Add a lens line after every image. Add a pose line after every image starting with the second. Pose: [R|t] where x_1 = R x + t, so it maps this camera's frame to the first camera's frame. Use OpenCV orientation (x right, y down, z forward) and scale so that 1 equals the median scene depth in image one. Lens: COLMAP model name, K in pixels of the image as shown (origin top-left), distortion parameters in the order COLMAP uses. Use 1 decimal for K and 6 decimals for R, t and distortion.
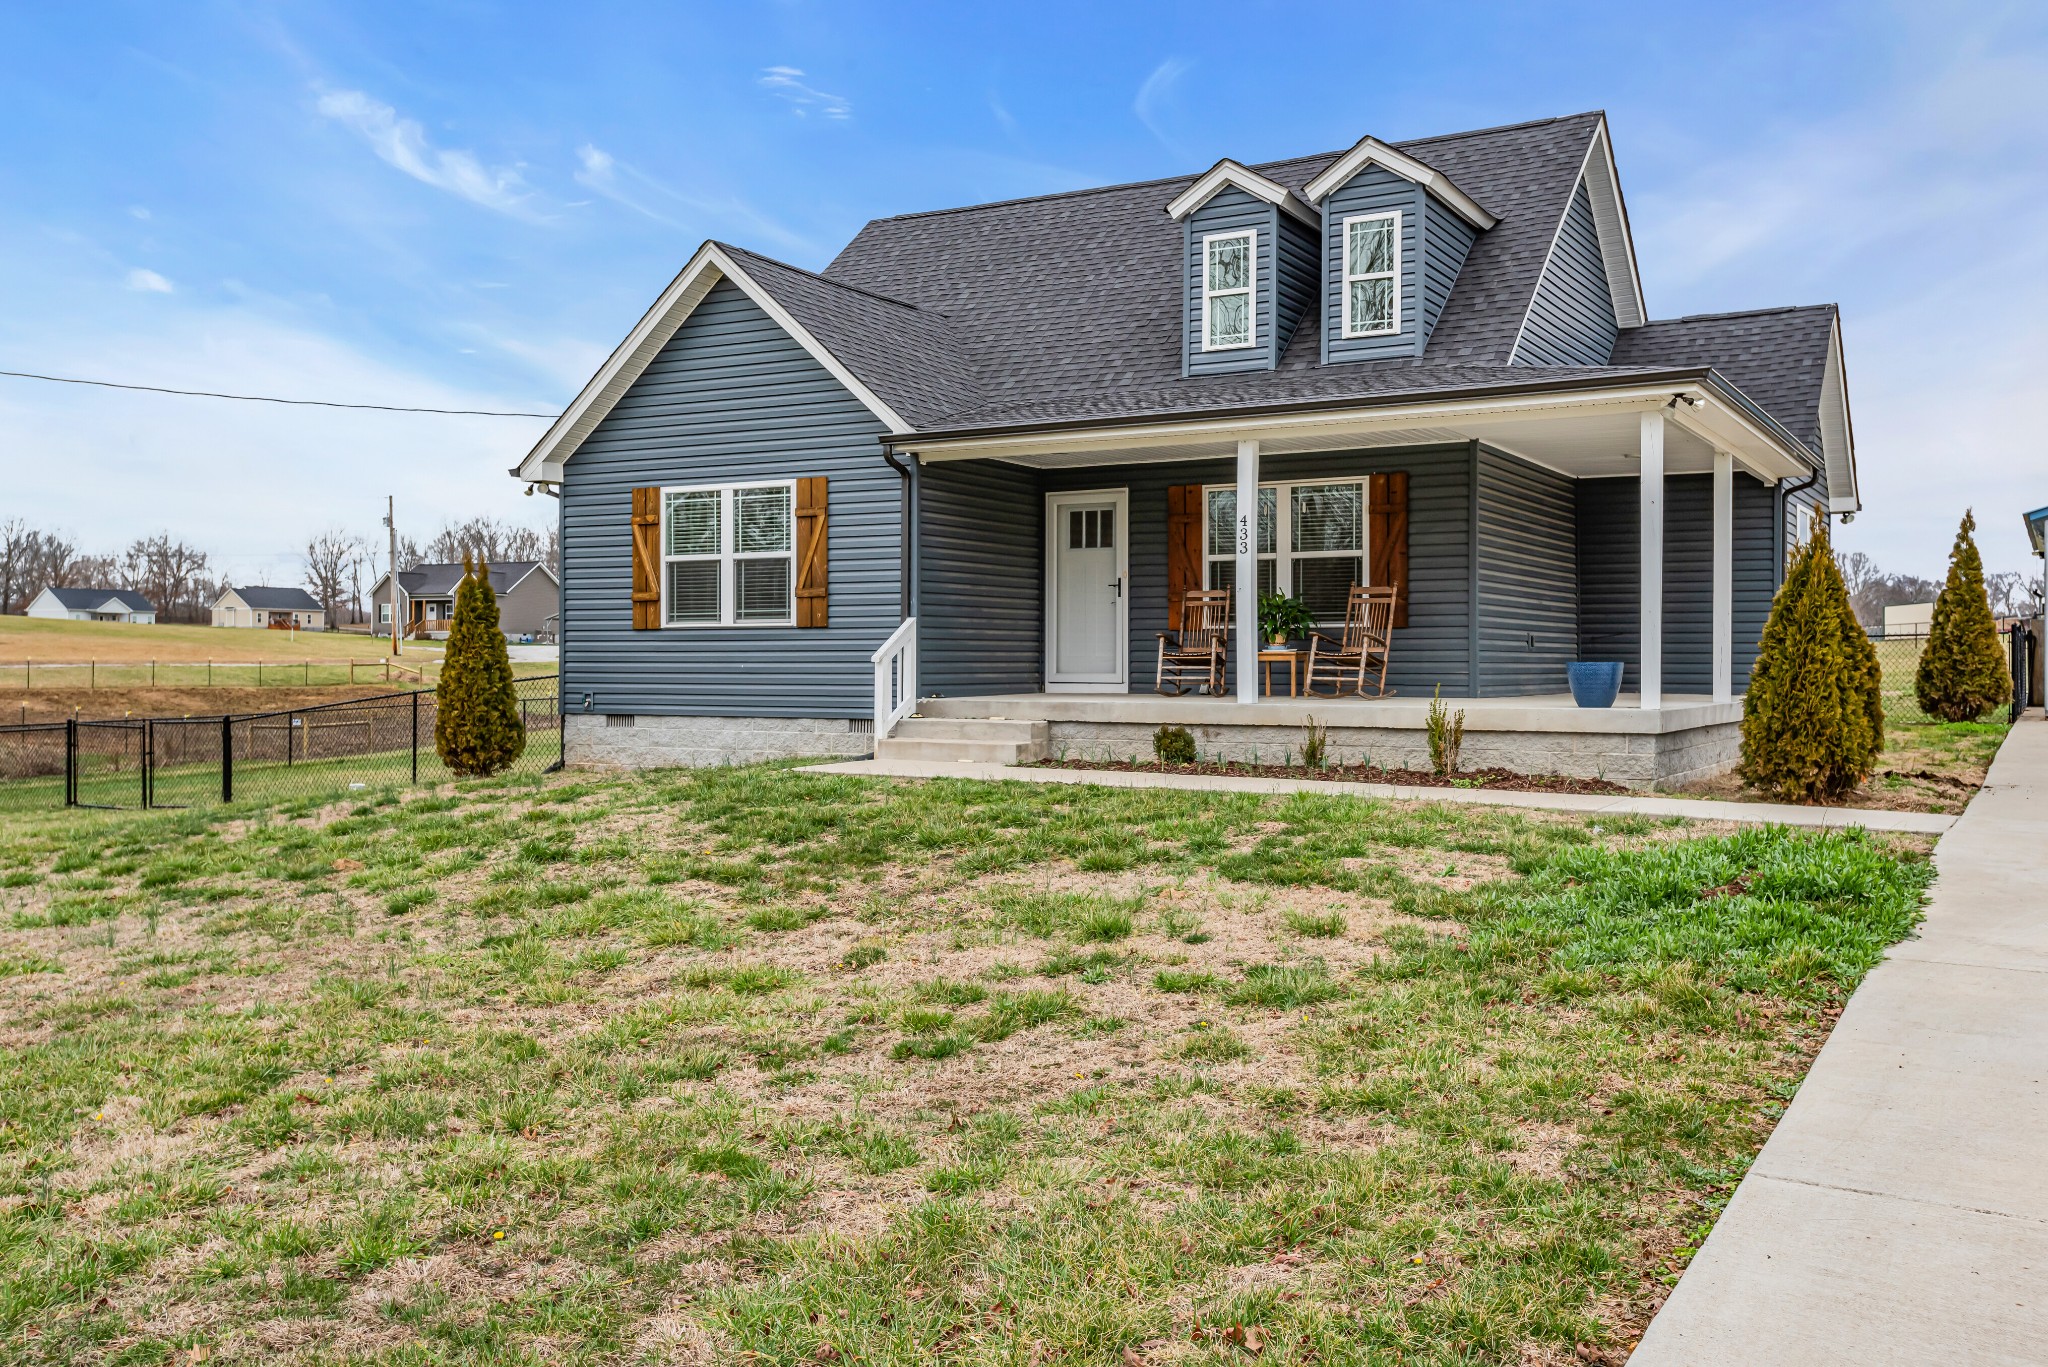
lens RADIAL K [[1826.3, 0, 1007.8], [0, 1826.3, 670.8], [0, 0, 1]] dist [0.033904, -0.001405]
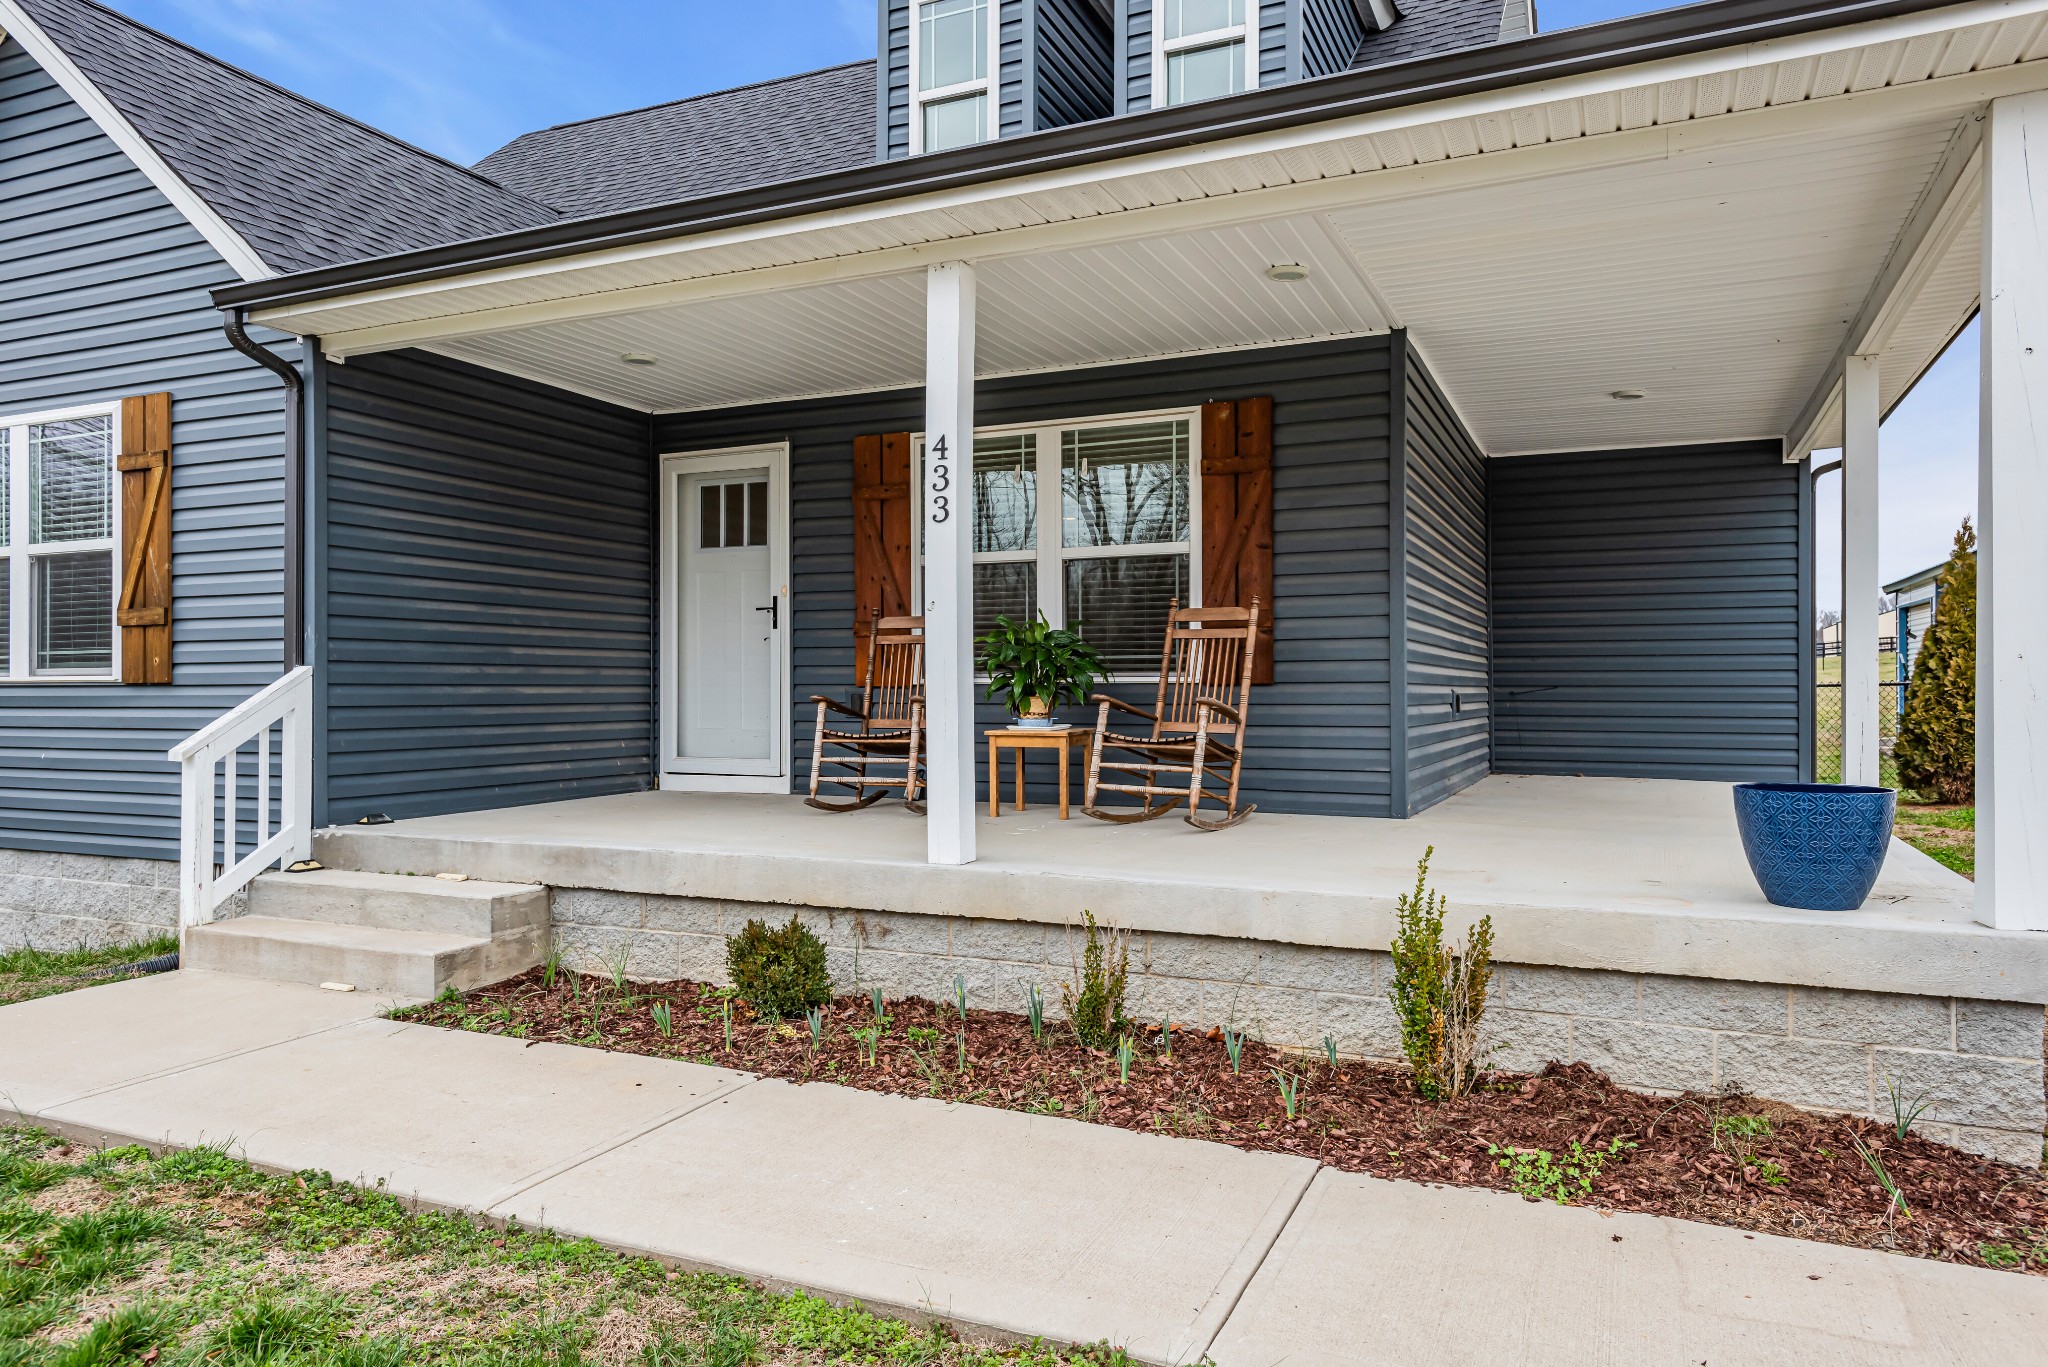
lens RADIAL K [[1363.6, 0, 1024.1], [0, 1363.6, 682.5], [0, 0, 1]] dist [0.021598, -0.001594]
pose [[0.994890, -0.001928, 0.100946, 0.102247], [0.002941, 0.999947, -0.009881, -0.019856], [-0.100922, 0.010127, 0.994843, 0.592791]]
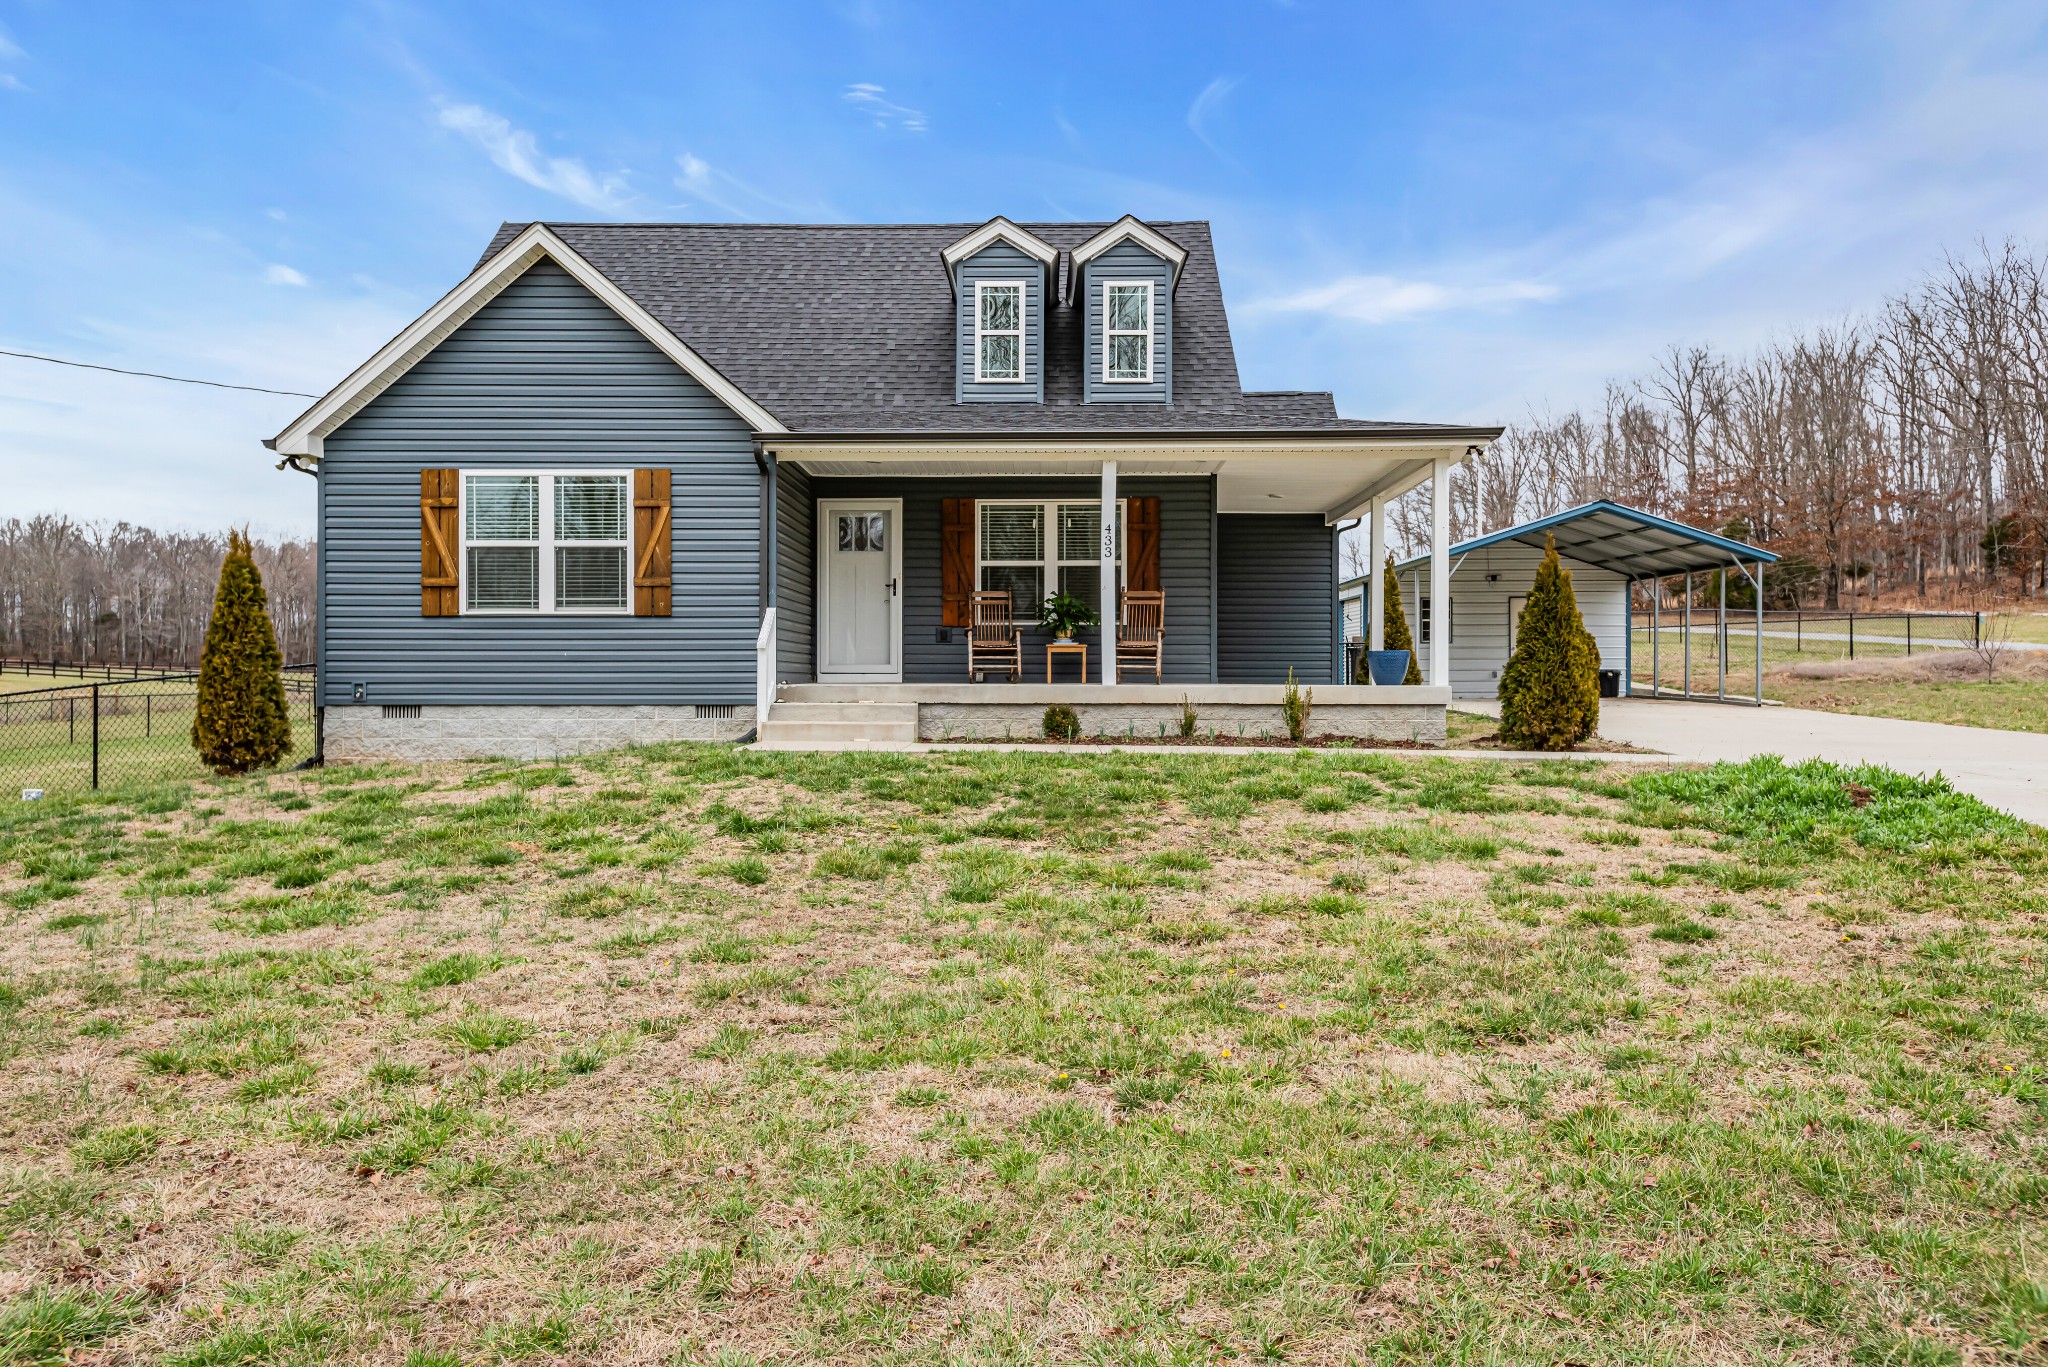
lens RADIAL K [[1604.6, 0, 1040.5], [0, 1604.6, 692.8], [0, 0, 1]] dist [0.016334, -0.016571]
pose [[0.867221, -0.002623, 0.497916, -0.369784], [0.002439, 0.999997, 0.001018, 0.018820], [-0.497917, 0.000331, 0.867225, 0.116180]]
